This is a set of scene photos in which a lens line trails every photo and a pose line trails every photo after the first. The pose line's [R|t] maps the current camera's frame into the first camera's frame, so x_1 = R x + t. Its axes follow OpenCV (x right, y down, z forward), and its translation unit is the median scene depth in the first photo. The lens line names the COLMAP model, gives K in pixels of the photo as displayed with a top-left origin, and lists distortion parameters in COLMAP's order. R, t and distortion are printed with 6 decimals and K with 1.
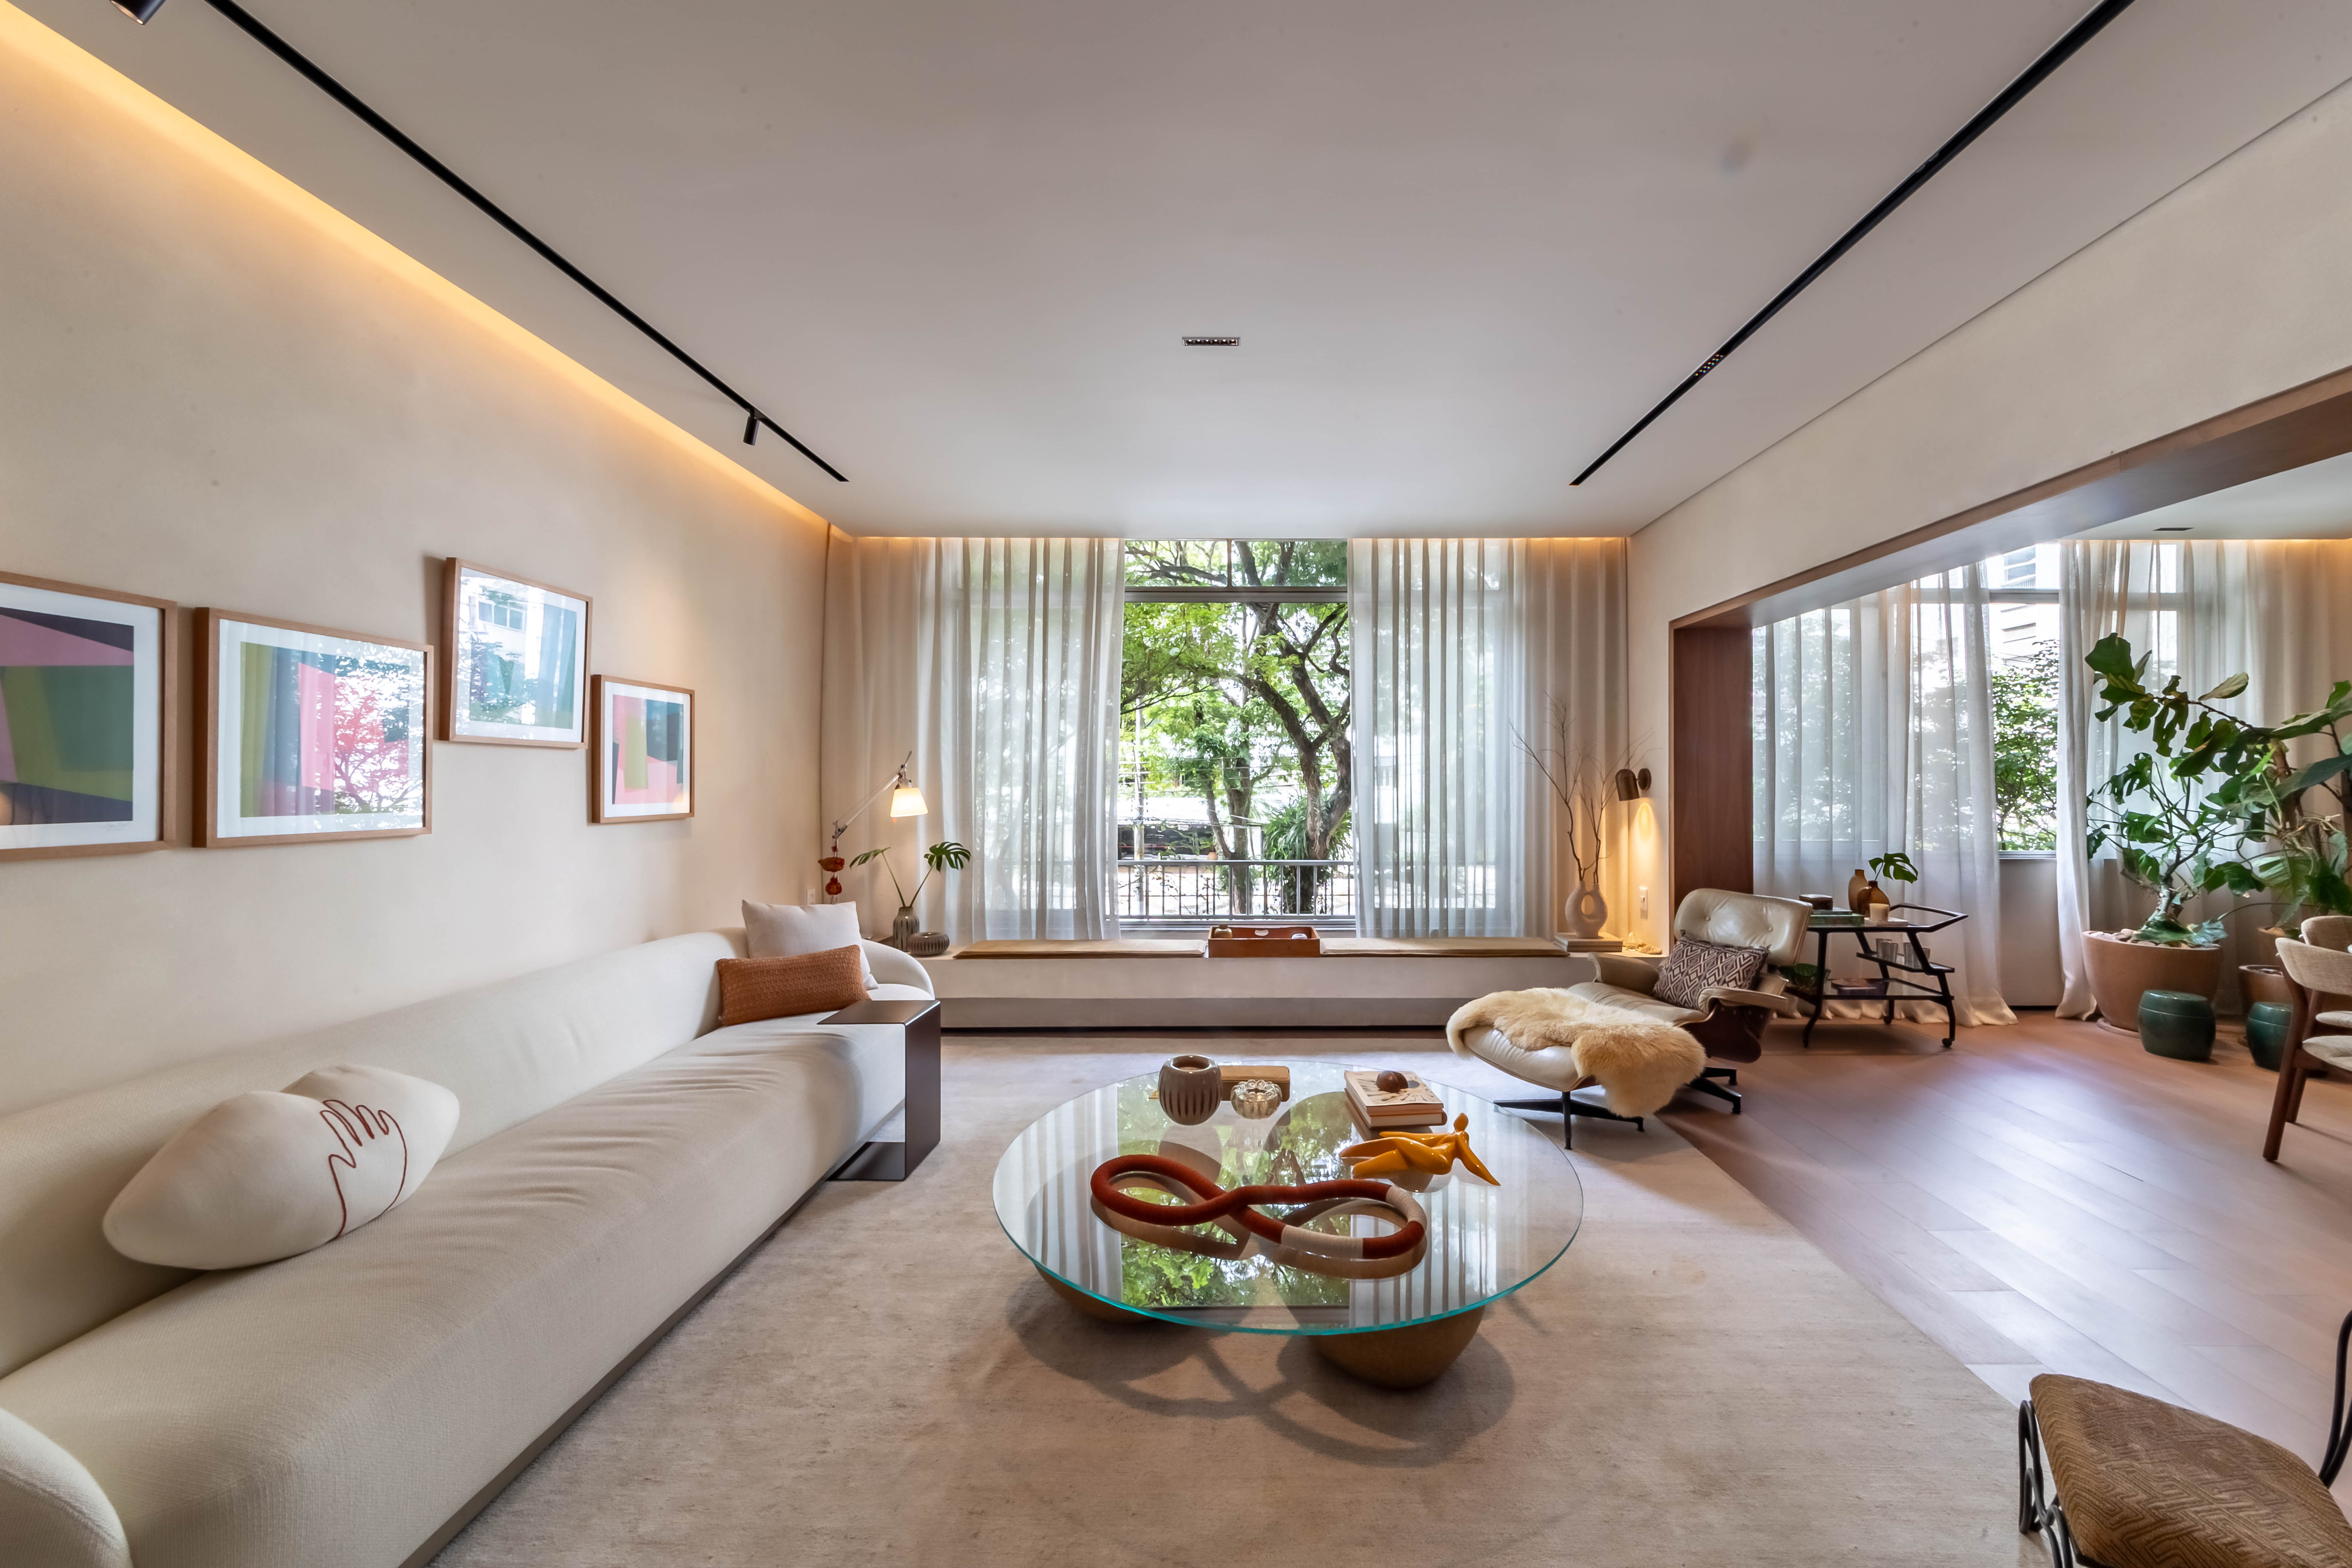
lens RADIAL K [[850.0, 0, 1189.1], [0, 850.0, 782.6], [0, 0, 1]] dist [-0.001165, -0.000047]
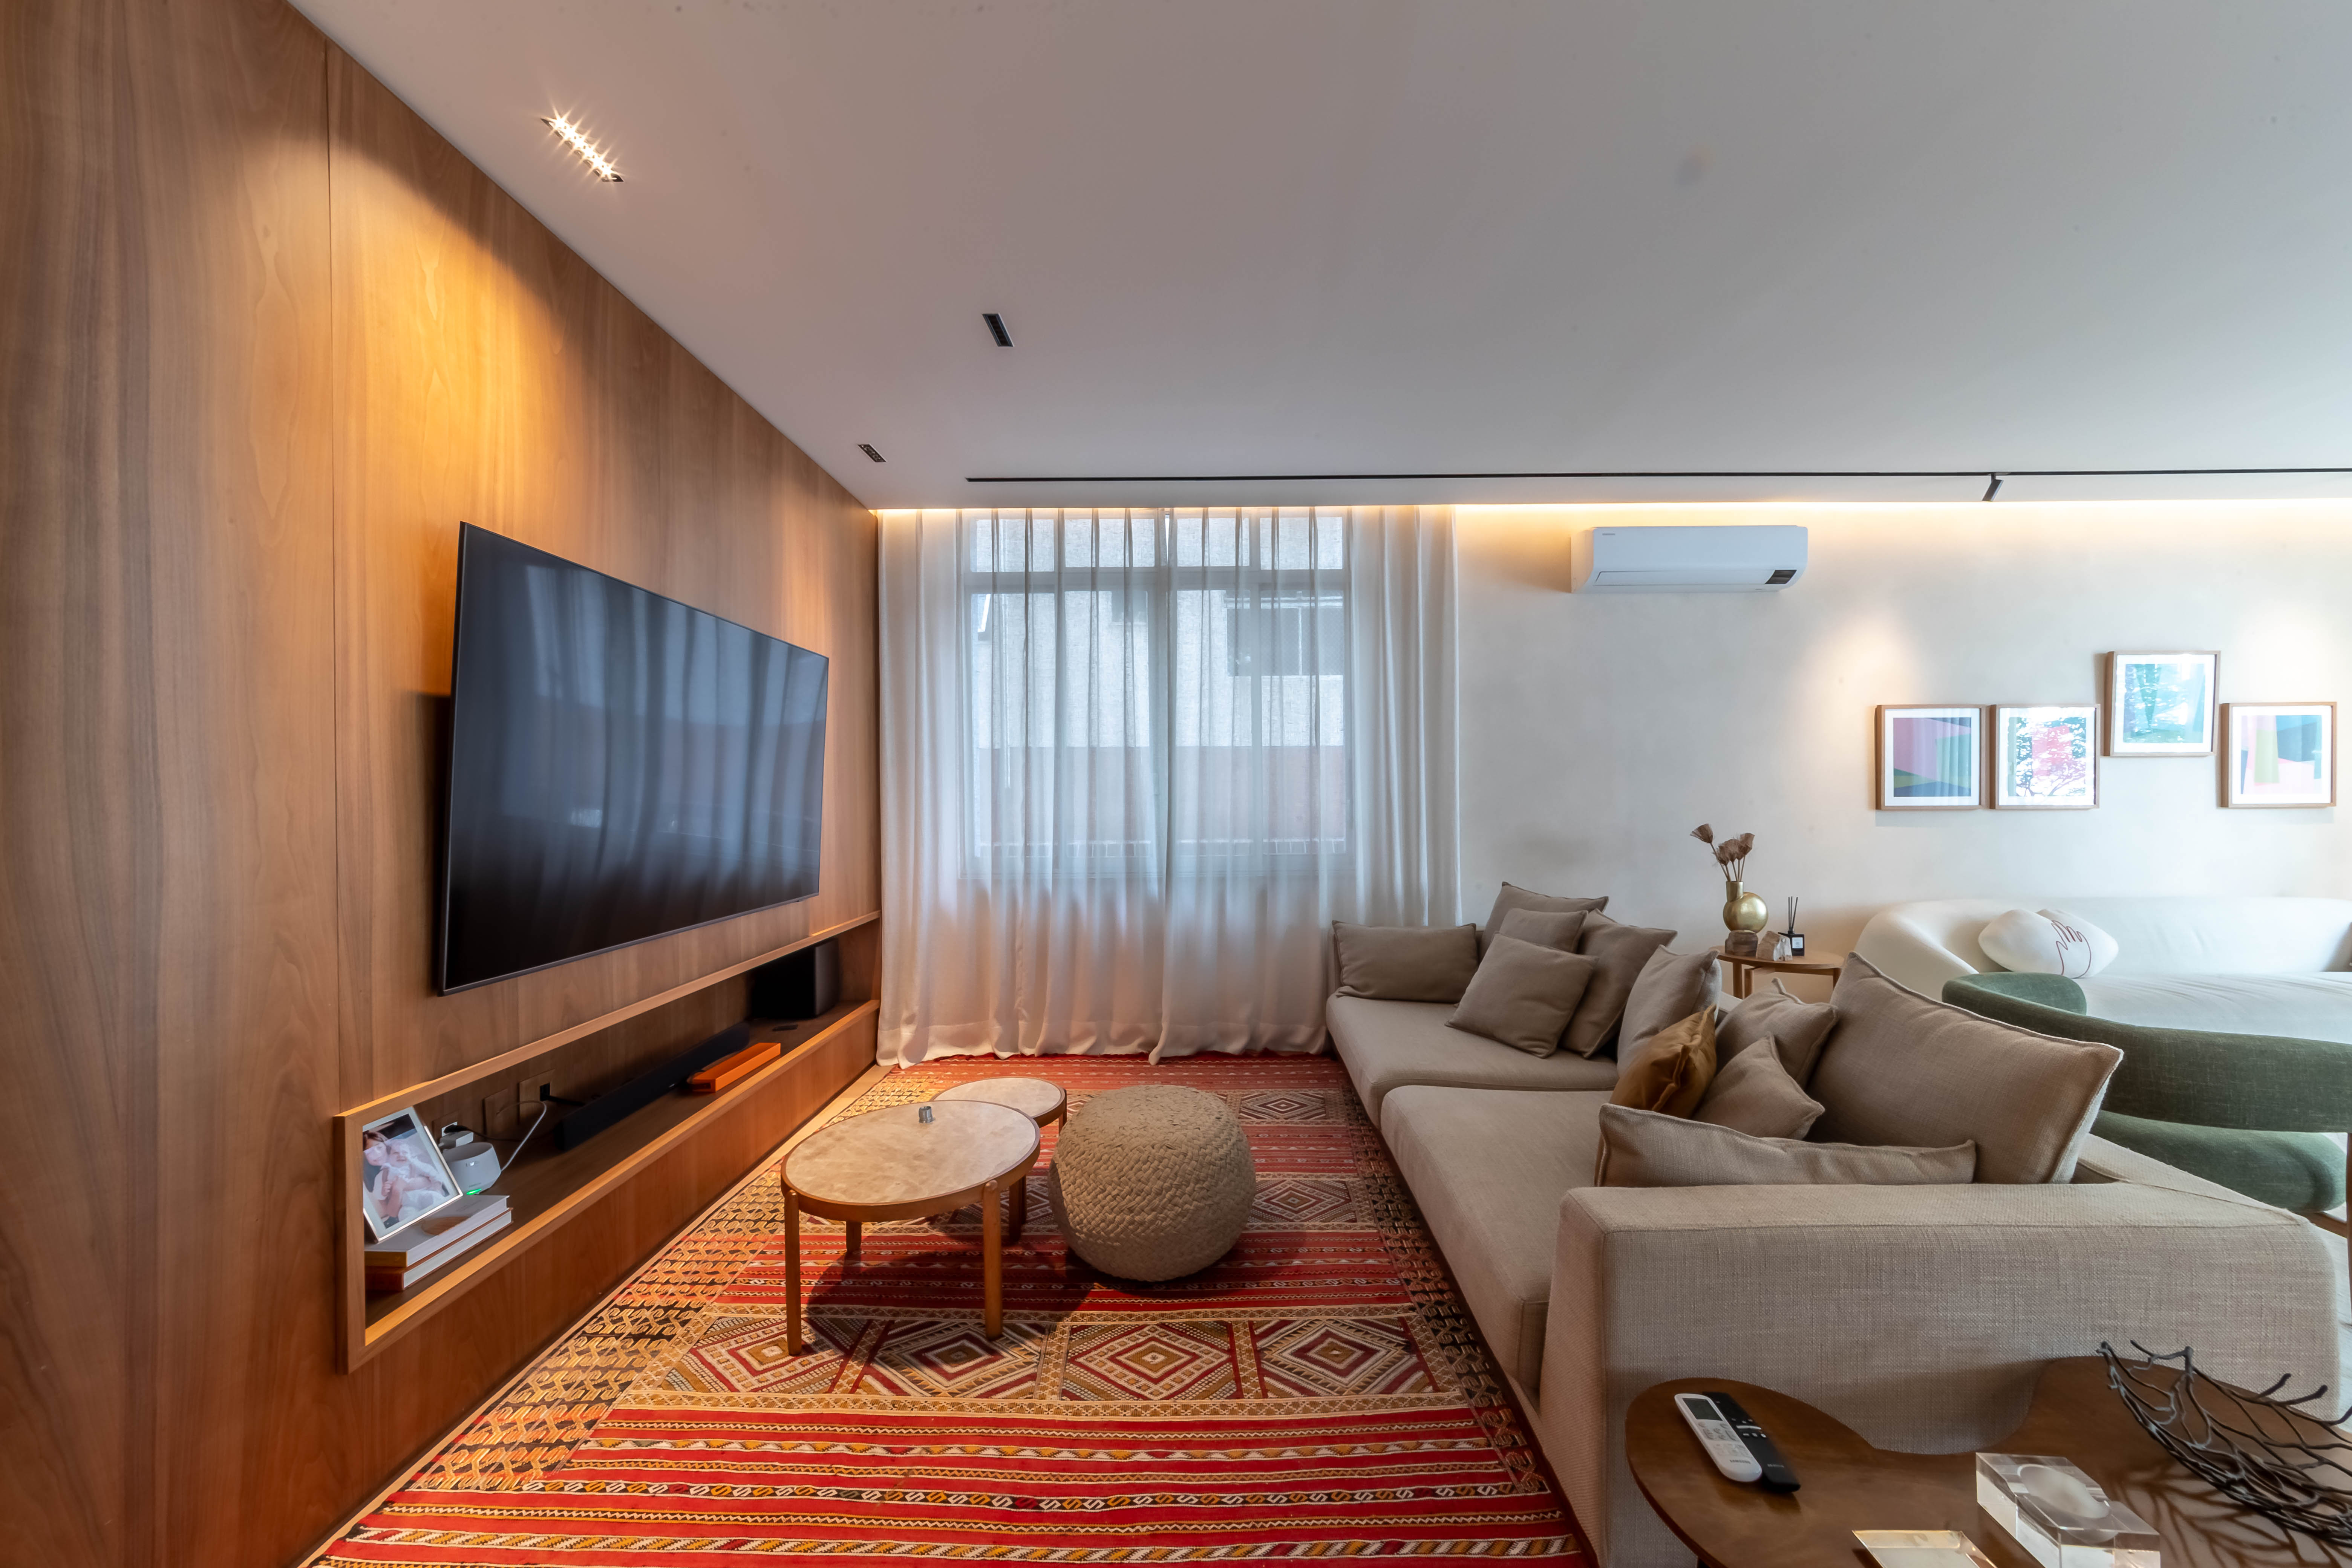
lens RADIAL K [[878.9, 0, 1179.5], [0, 878.9, 780.4], [0, 0, 1]] dist [-0.000084, 0.010722]
pose [[0.088445, -0.002600, -0.996078, 0.539214], [0.008341, 0.999963, -0.001870, -0.007986], [0.996046, -0.008142, 0.088463, -0.736070]]
